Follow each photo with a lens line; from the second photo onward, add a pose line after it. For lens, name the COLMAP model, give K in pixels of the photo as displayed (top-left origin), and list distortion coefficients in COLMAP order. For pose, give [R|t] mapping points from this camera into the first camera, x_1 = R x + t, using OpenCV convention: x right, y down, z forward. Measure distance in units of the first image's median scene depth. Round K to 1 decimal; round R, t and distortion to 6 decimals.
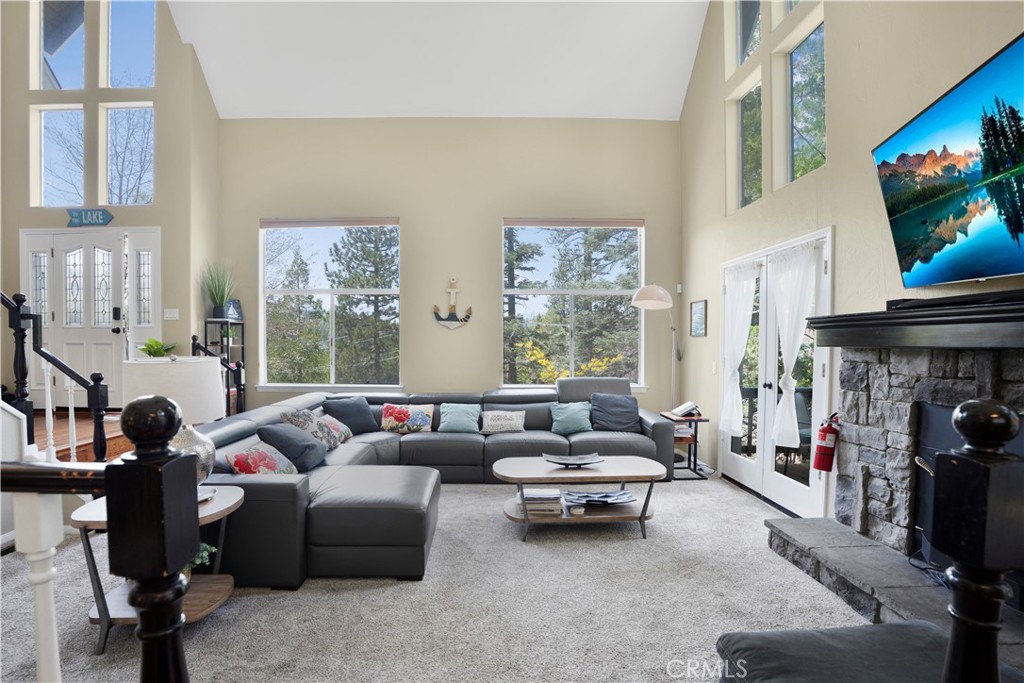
lens RADIAL K [[482.8, 0, 484.6], [0, 482.8, 358.6], [0, 0, 1]] dist [-0.042950, 0.004186]
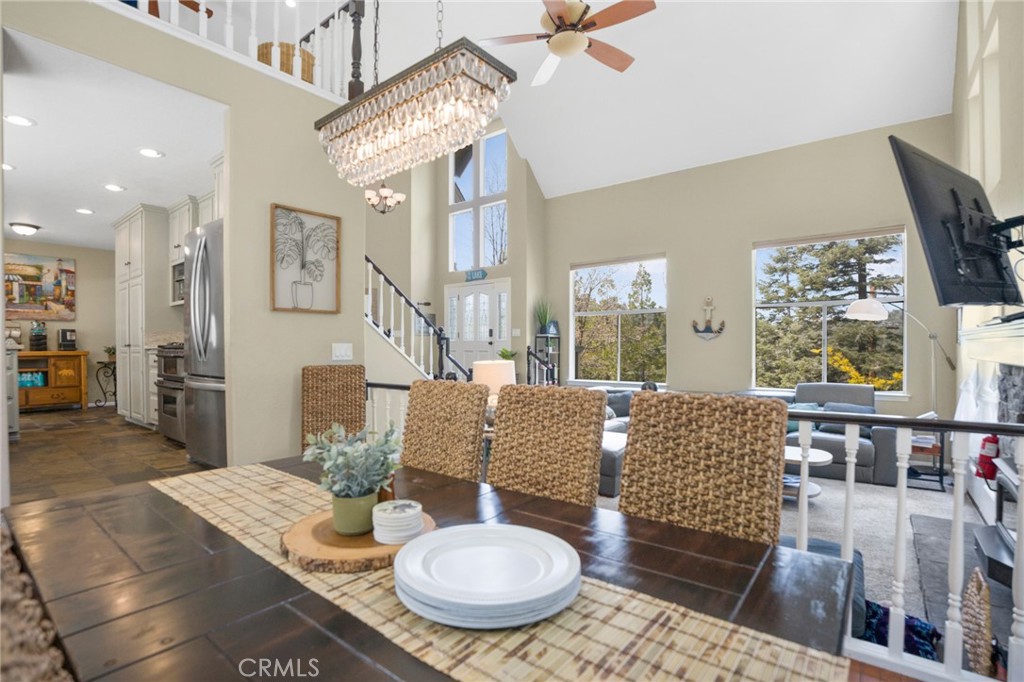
lens RADIAL K [[482.8, 0, 507.6], [0, 482.8, 354.3], [0, 0, 1]] dist [-0.042950, 0.004186]
pose [[0.785704, 0.005113, -0.618581, 0.307837], [-0.015354, 0.999819, -0.011238, -0.003218], [0.618411, 0.018327, 0.785641, -0.274729]]
